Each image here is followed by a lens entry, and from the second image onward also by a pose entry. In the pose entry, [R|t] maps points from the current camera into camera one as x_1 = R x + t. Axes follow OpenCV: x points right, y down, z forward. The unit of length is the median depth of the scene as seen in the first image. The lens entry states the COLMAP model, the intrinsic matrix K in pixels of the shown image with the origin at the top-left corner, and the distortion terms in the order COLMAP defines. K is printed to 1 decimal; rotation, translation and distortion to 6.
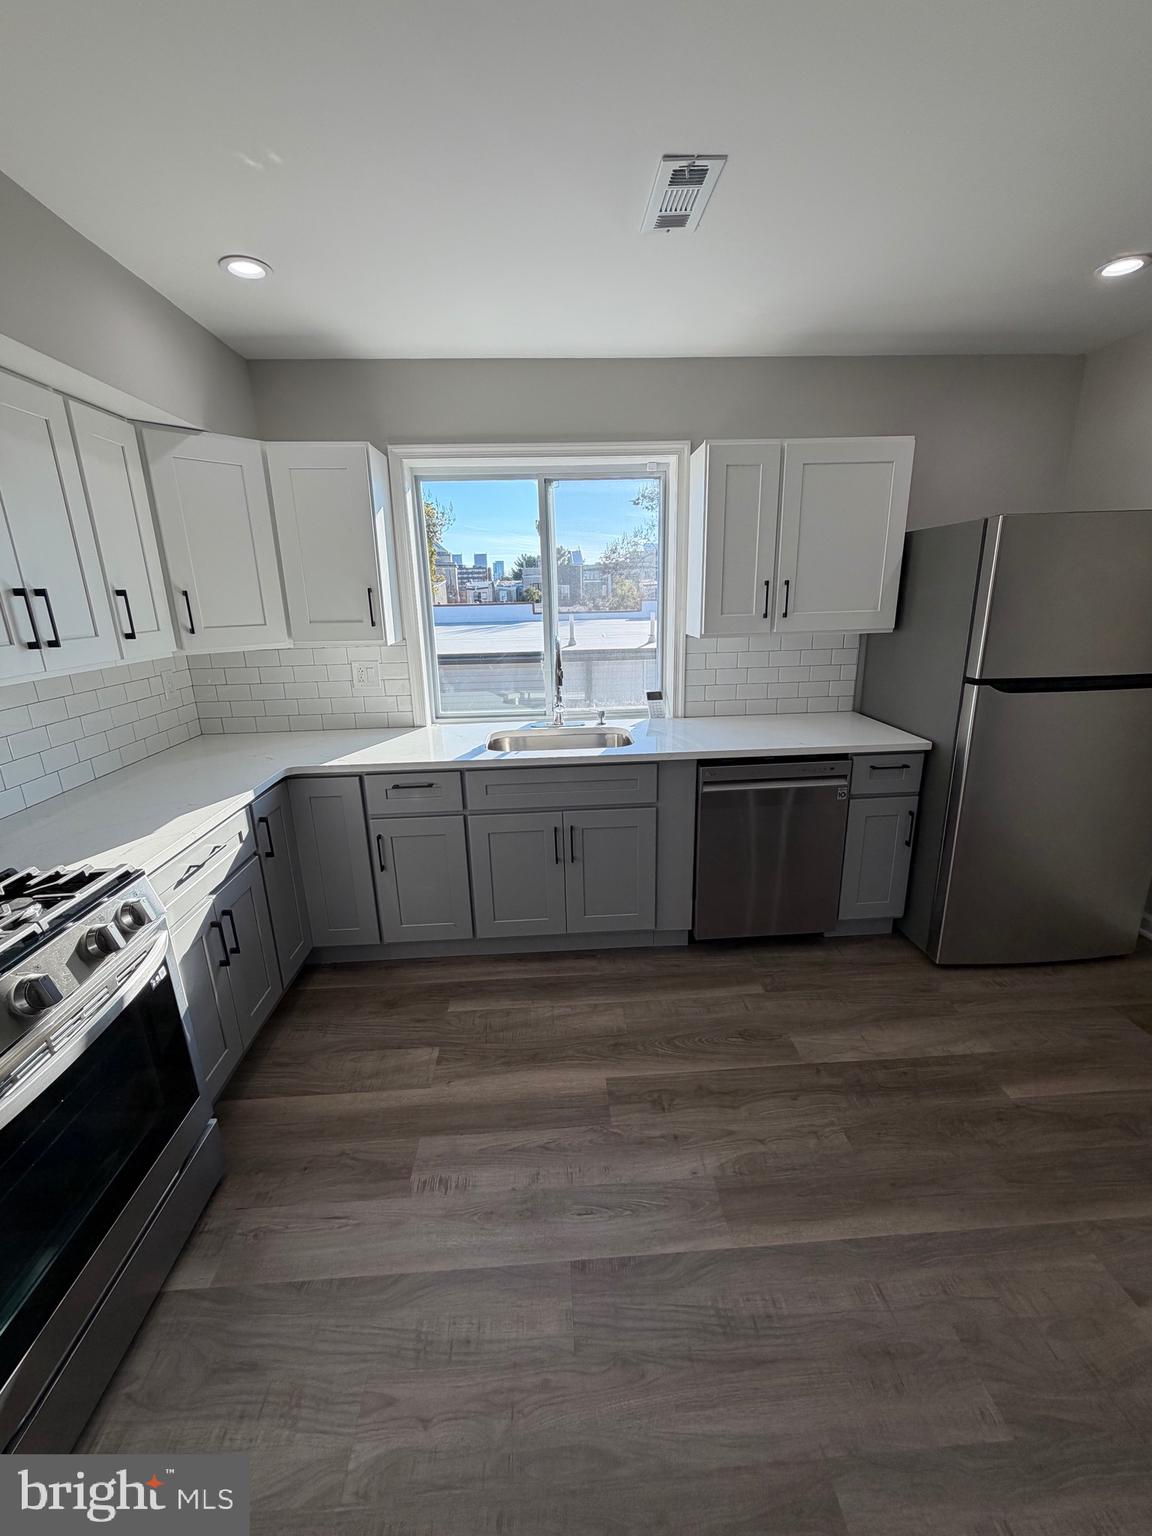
lens RADIAL K [[611.0, 0, 577.6], [0, 611.0, 760.3], [0, 0, 1]] dist [-0.000491, 0.000136]
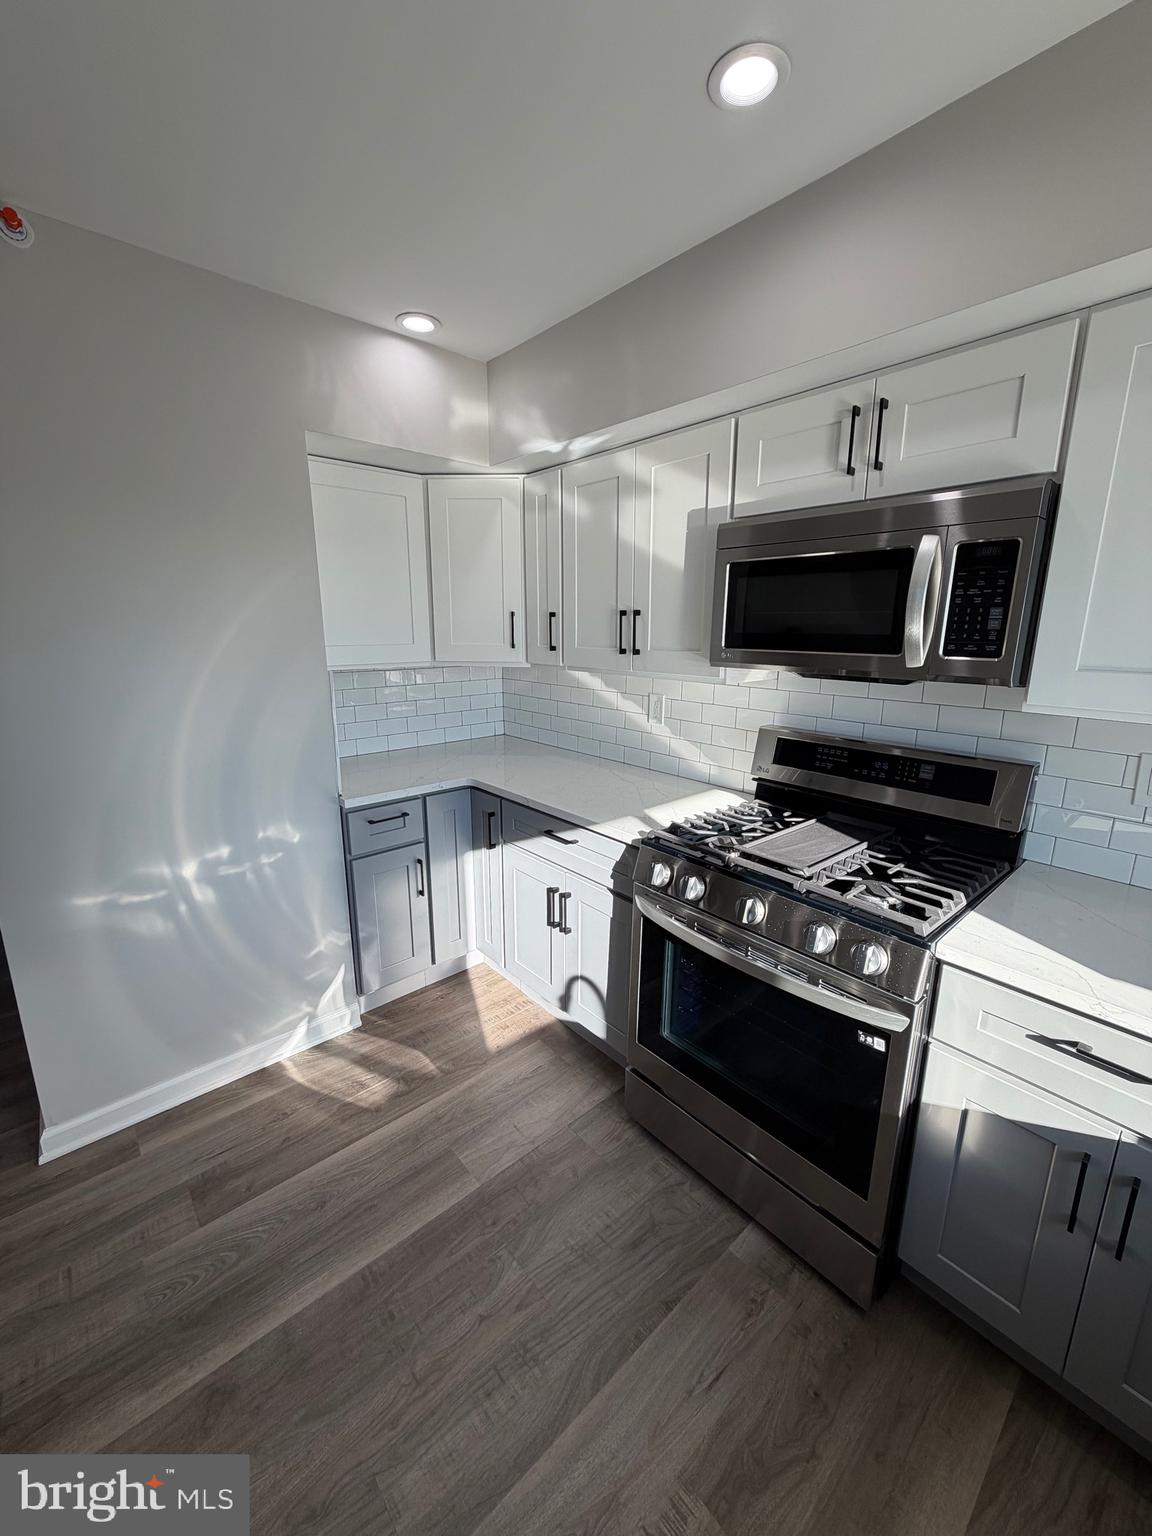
lens RADIAL K [[611.0, 0, 577.6], [0, 611.0, 760.3], [0, 0, 1]] dist [-0.000491, 0.000136]
pose [[-0.787636, 0.155319, -0.596243, 0.102522], [-0.151091, 0.889470, 0.431295, -0.293941], [0.597329, 0.429790, -0.677111, 1.059702]]
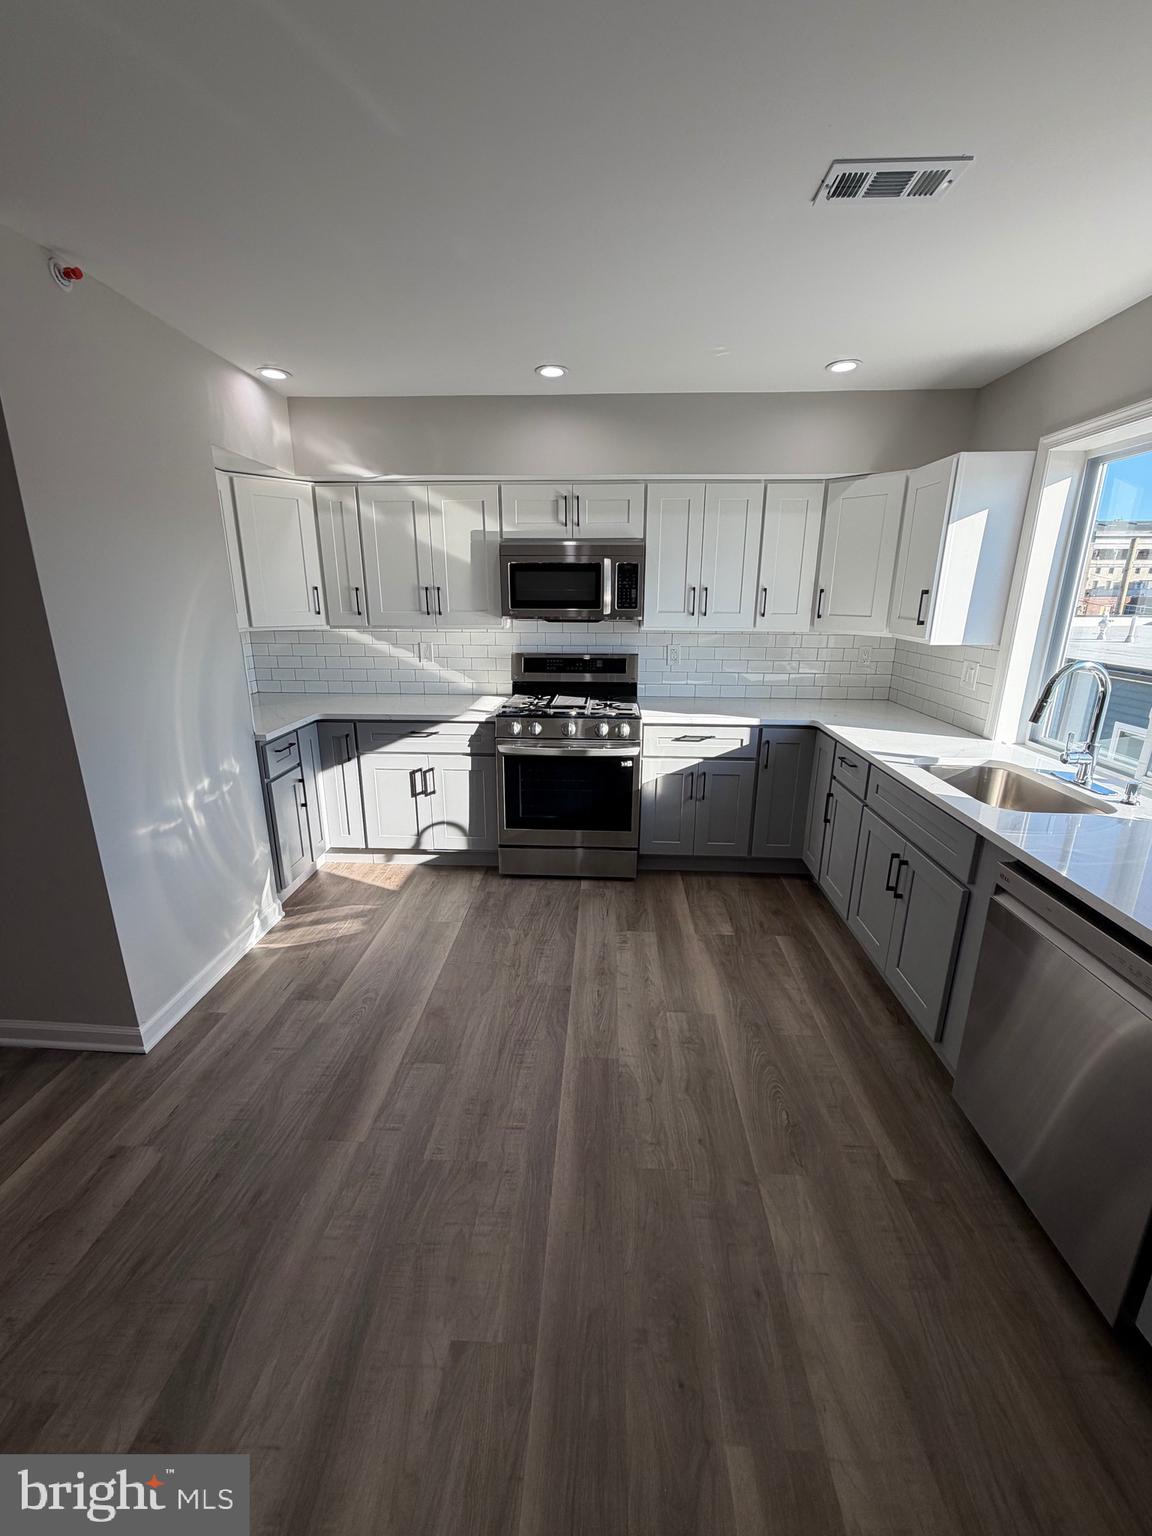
lens RADIAL K [[611.0, 0, 577.6], [0, 611.0, 760.3], [0, 0, 1]] dist [-0.000491, 0.000136]
pose [[-0.107024, 0.289067, -0.951308, 1.305891], [-0.267179, 0.913248, 0.307560, -0.266932], [0.957685, 0.287086, -0.020507, 0.789843]]
